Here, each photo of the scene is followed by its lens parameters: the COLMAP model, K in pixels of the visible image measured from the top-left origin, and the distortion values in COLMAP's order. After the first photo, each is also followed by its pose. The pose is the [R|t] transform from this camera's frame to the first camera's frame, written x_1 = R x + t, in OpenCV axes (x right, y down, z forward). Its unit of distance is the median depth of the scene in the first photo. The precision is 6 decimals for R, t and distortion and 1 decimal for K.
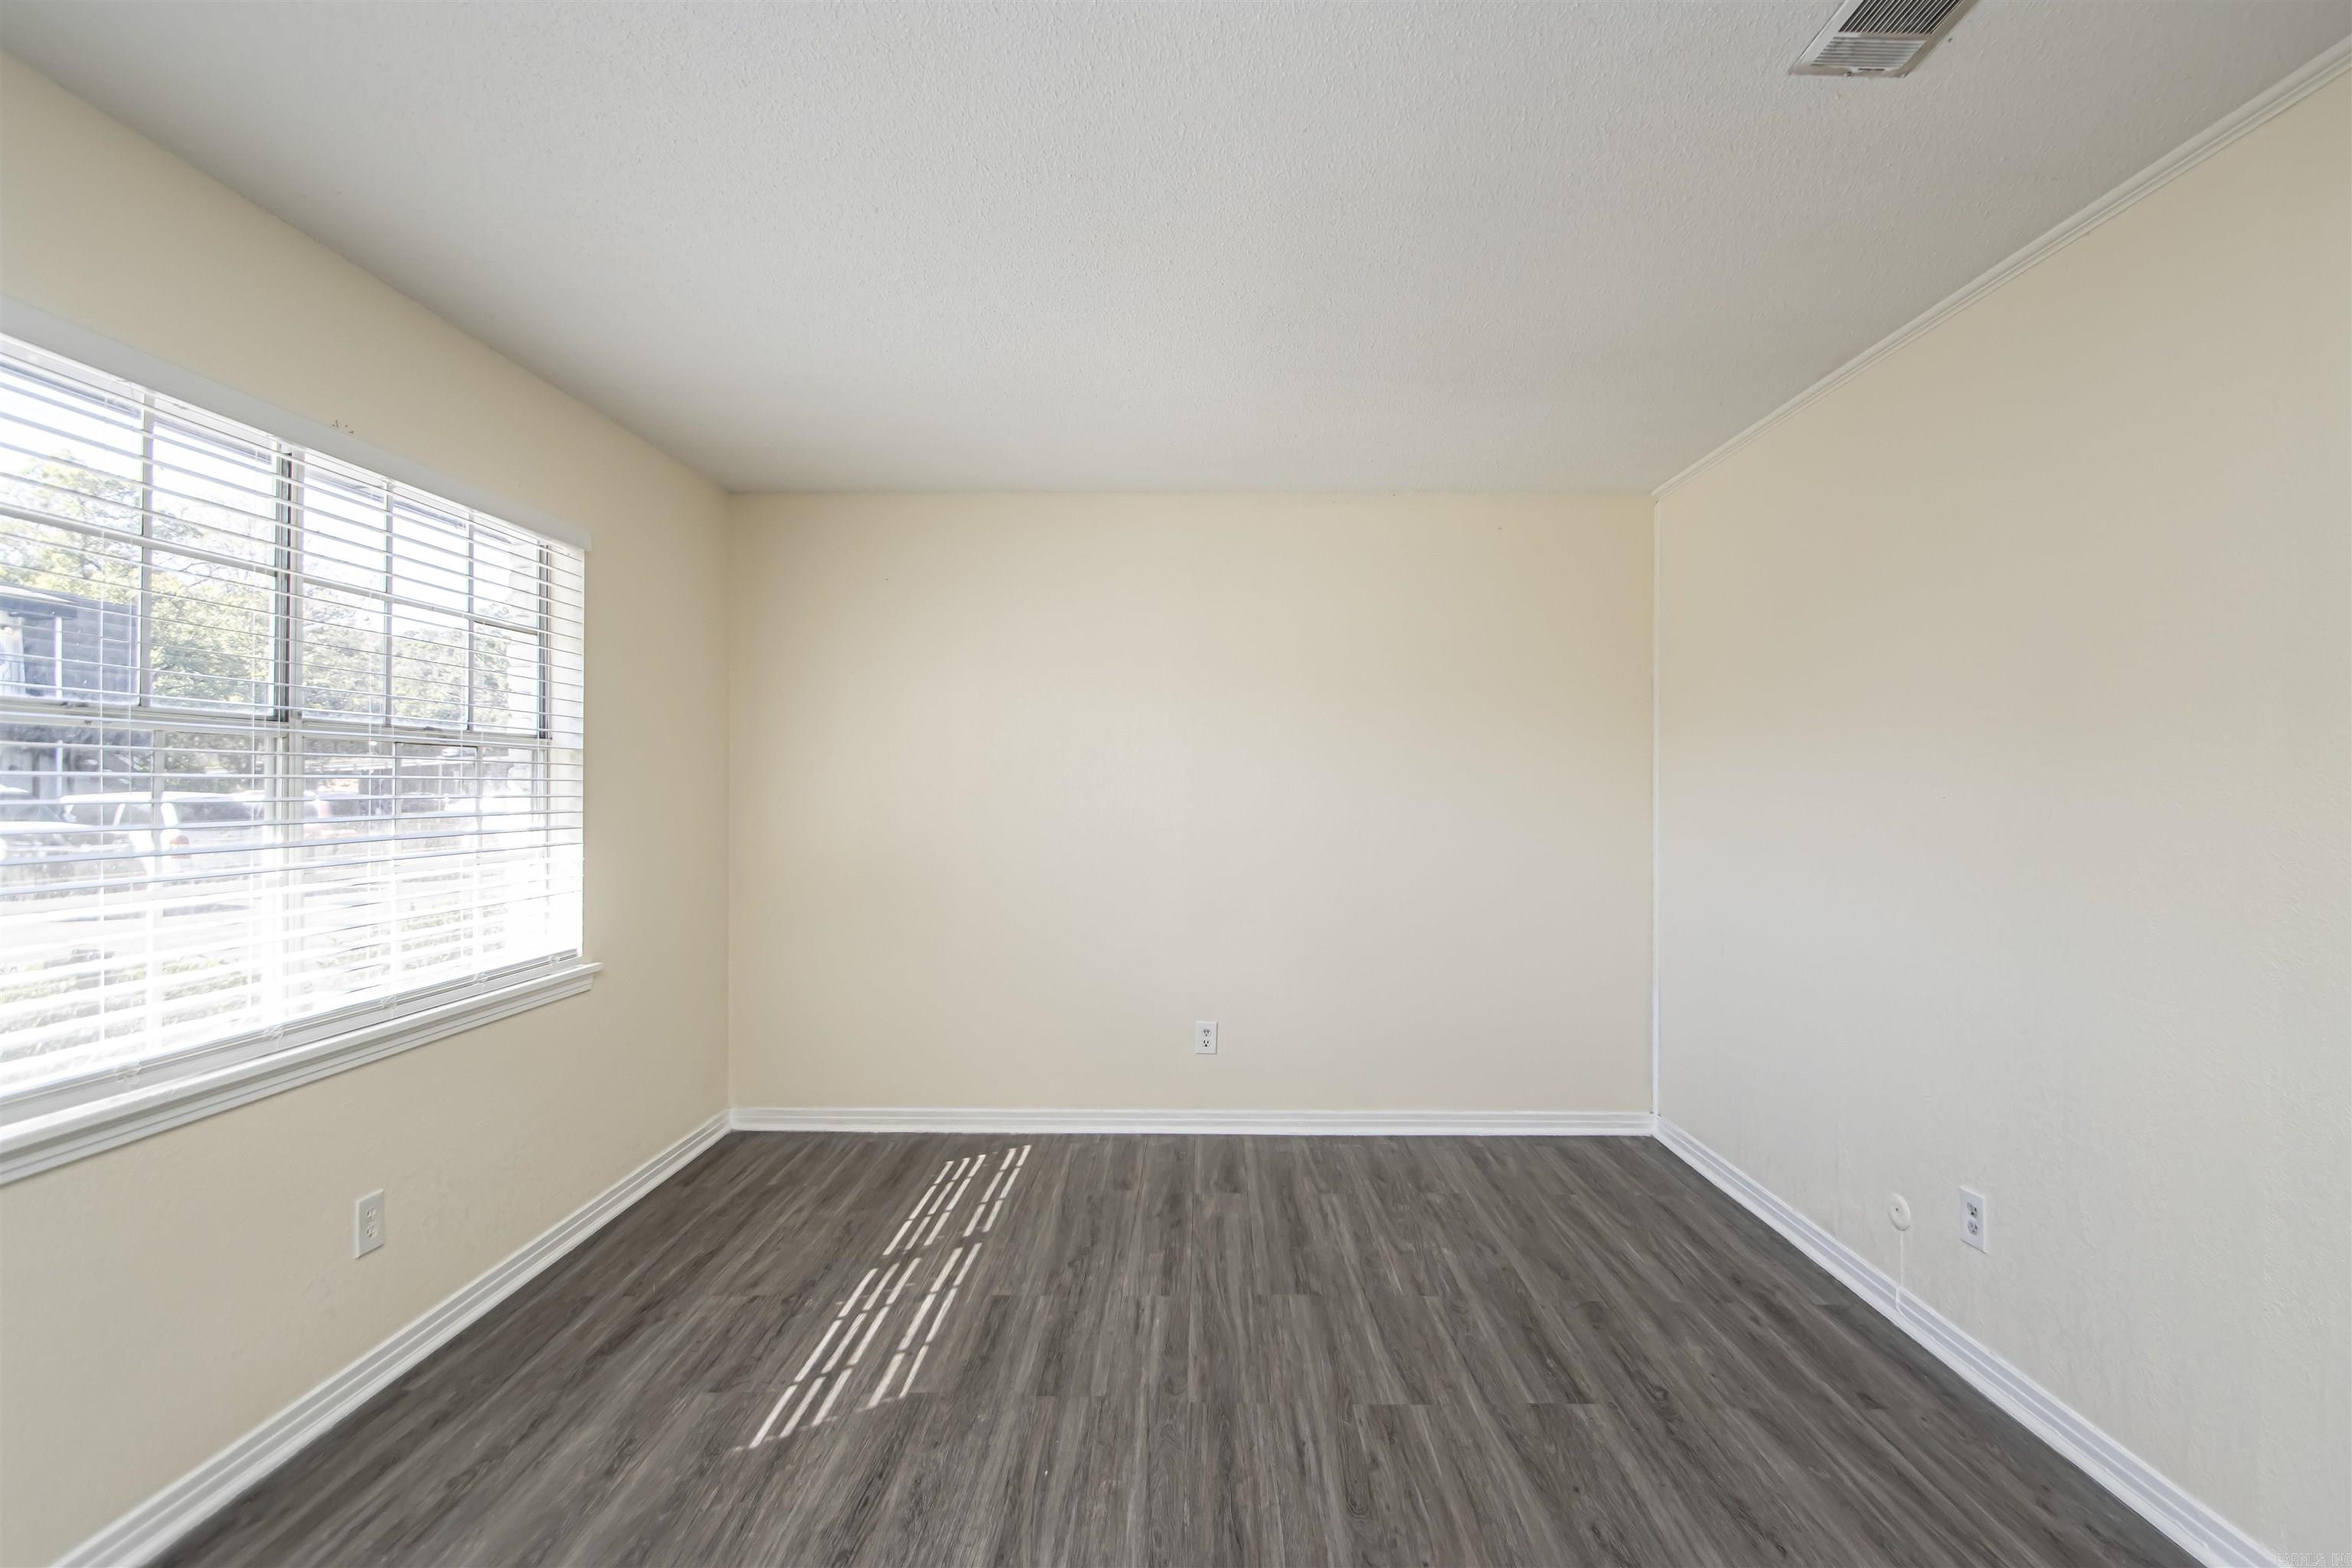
lens RADIAL K [[1081.9, 0, 1176.0], [0, 1081.9, 784.0], [0, 0, 1]] dist [0.028061, -0.024972]
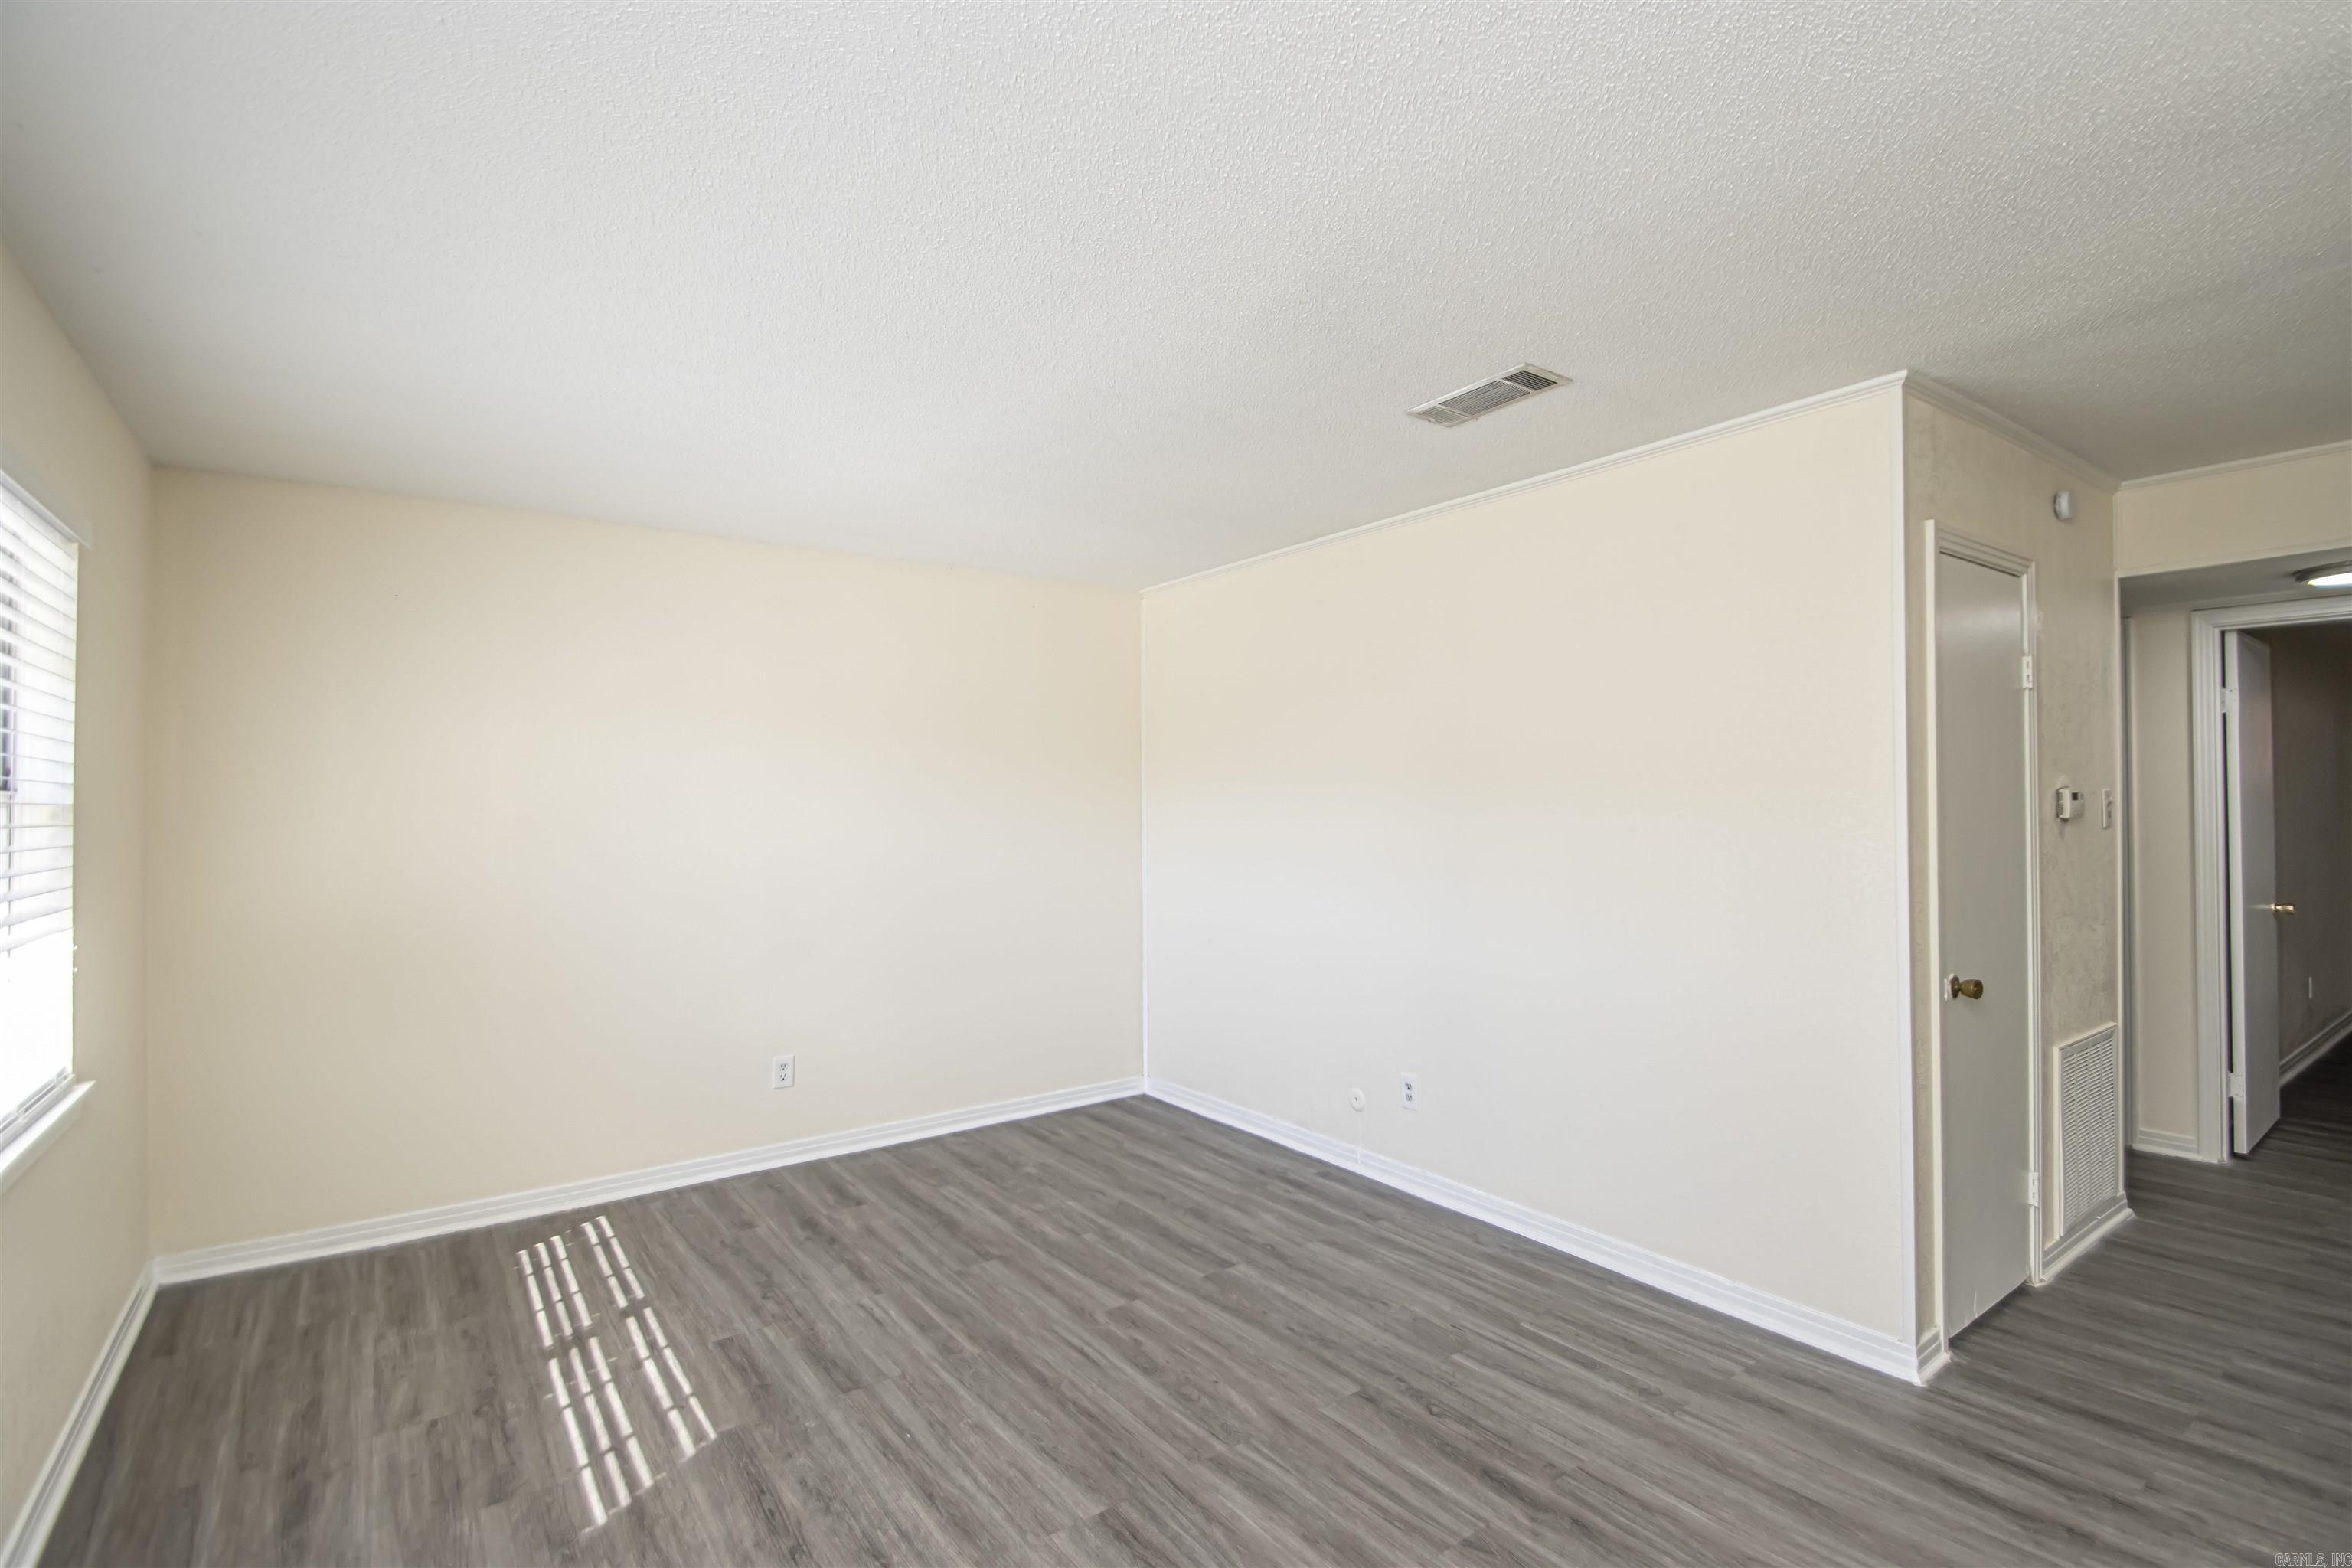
lens RADIAL K [[1081.9, 0, 1176.0], [0, 1081.9, 784.0], [0, 0, 1]] dist [0.028061, -0.024972]
pose [[0.803984, 0.002654, 0.594646, -0.433184], [0.007614, 0.999862, -0.014758, -0.034711], [-0.594603, 0.016393, 0.803852, -0.089504]]
